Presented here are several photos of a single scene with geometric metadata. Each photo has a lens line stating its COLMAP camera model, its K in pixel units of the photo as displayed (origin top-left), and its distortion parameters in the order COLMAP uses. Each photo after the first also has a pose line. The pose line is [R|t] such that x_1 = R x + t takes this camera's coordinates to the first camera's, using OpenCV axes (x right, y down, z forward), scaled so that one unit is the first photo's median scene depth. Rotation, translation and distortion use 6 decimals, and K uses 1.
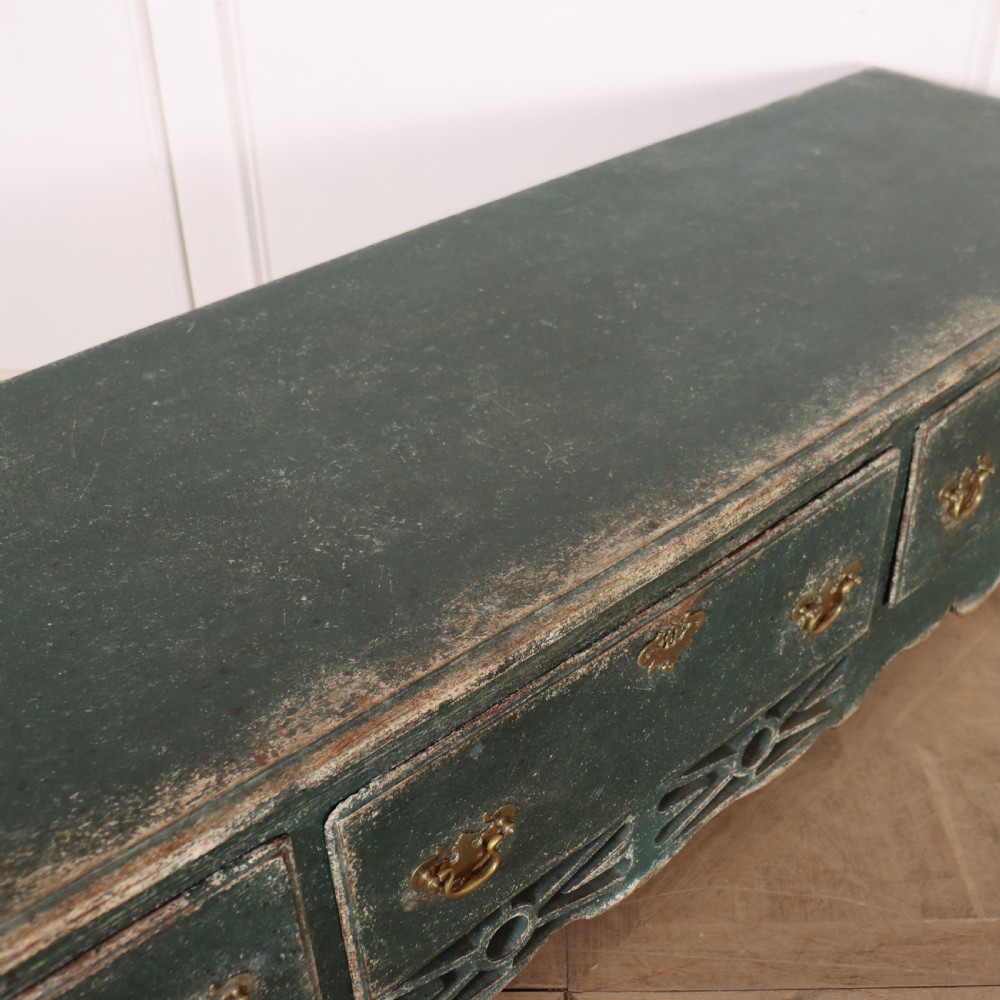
lens RADIAL K [[1237.9, 0, 639.7], [0, 1237.9, 477.8], [0, 0, 1]] dist [-0.165810, 0.108617]
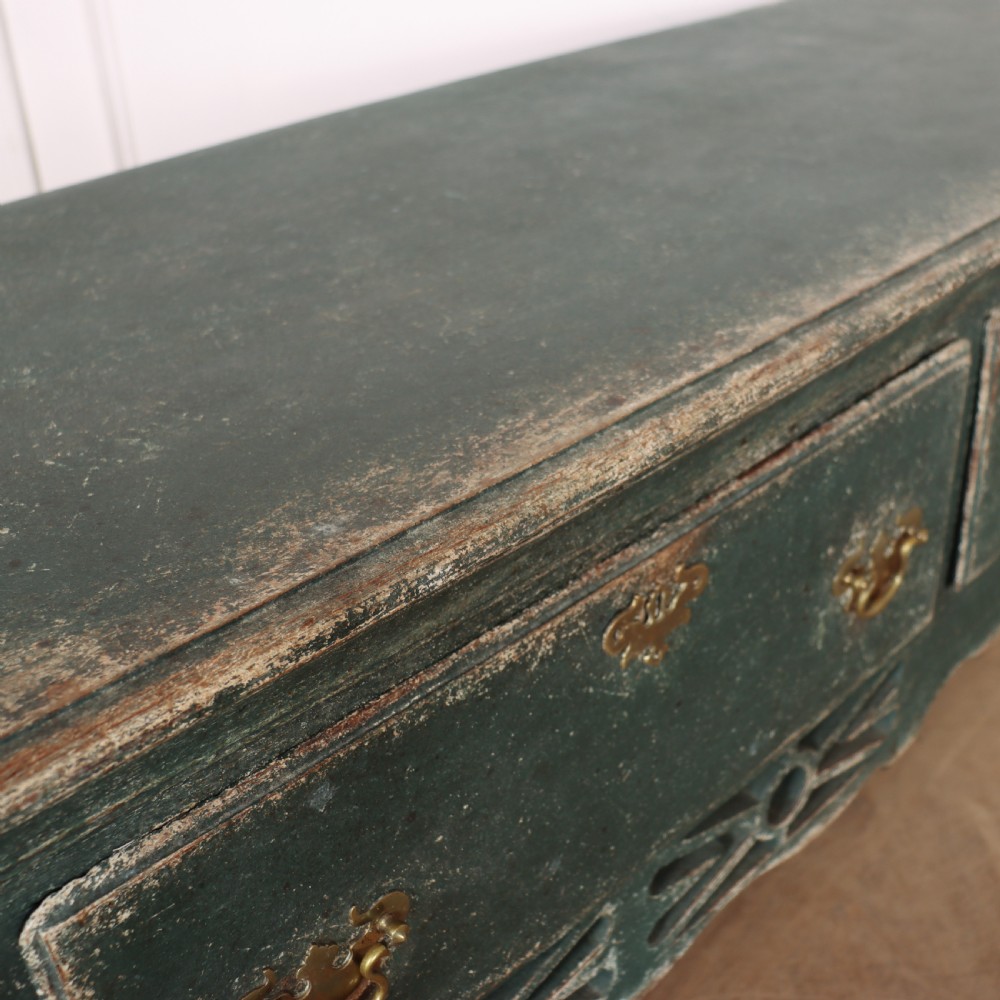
lens RADIAL K [[1237.9, 0, 639.7], [0, 1237.9, 477.8], [0, 0, 1]] dist [-0.165810, 0.108617]
pose [[0.998313, -0.052871, 0.024007, 0.005861], [0.054523, 0.995739, -0.074366, 0.106438], [-0.019973, 0.075550, 0.996942, 0.361360]]
